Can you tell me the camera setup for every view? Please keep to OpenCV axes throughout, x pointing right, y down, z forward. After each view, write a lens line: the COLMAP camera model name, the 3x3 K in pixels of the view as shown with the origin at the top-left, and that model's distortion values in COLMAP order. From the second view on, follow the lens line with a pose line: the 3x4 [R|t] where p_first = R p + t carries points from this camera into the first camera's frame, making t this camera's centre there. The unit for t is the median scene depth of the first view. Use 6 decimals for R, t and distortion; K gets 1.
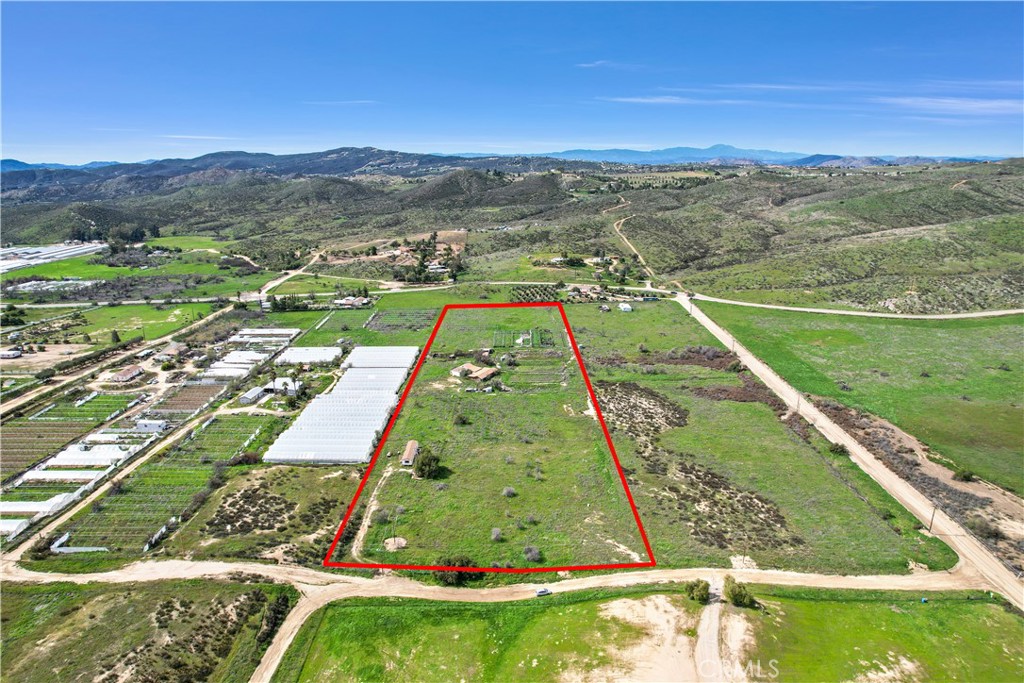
lens RADIAL K [[655.1, 0, 513.7], [0, 655.1, 344.2], [0, 0, 1]] dist [-0.083419, 0.075059]
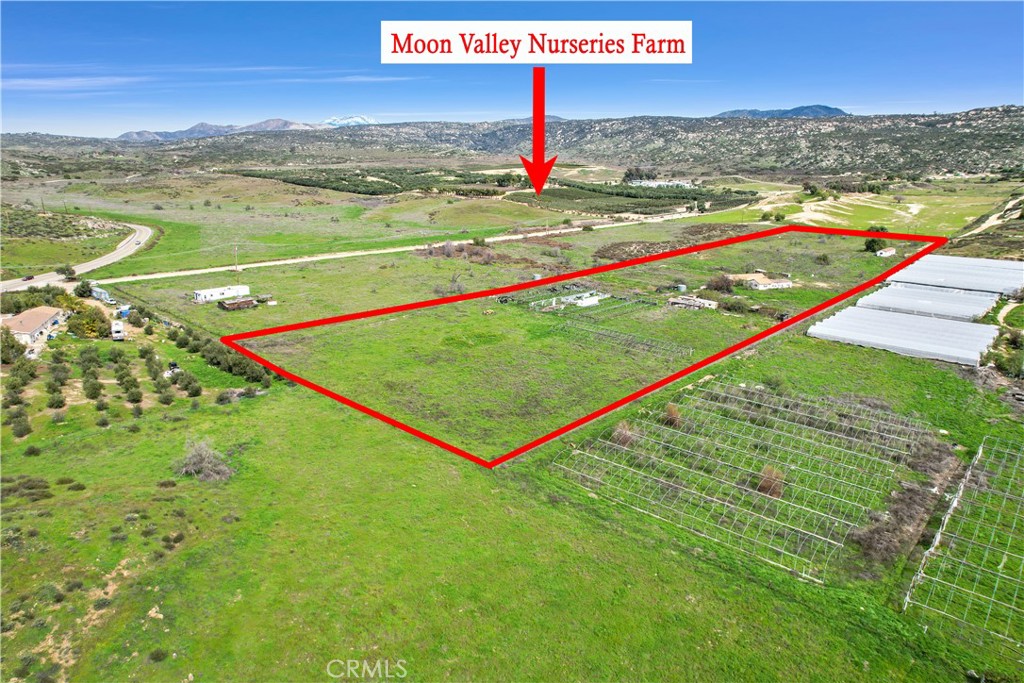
lens RADIAL K [[655.1, 0, 513.7], [0, 655.1, 344.2], [0, 0, 1]] dist [-0.083419, 0.075059]
pose [[-0.734103, -0.183588, 0.653749, -0.379663], [0.185688, 0.871786, 0.453330, -0.290228], [-0.653156, 0.454185, -0.605891, 1.856888]]
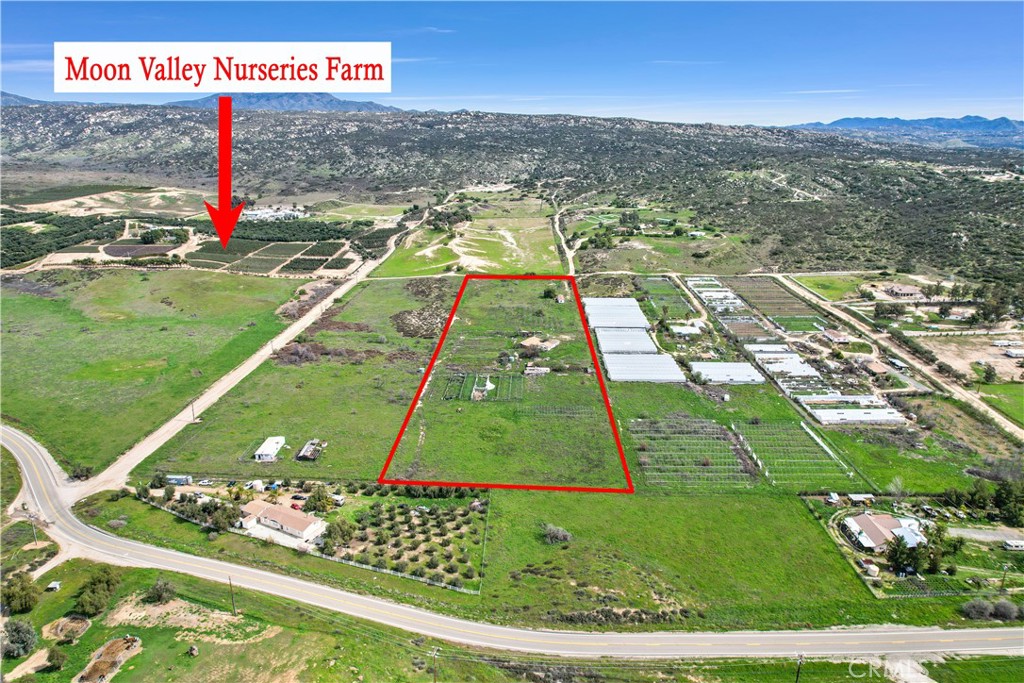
lens RADIAL K [[655.1, 0, 513.7], [0, 655.1, 344.2], [0, 0, 1]] dist [-0.083419, 0.075059]
pose [[-0.999648, -0.007967, 0.025315, -0.055249], [0.007282, 0.834915, 0.550330, -0.662213], [-0.025520, 0.550321, -0.834563, 2.244714]]
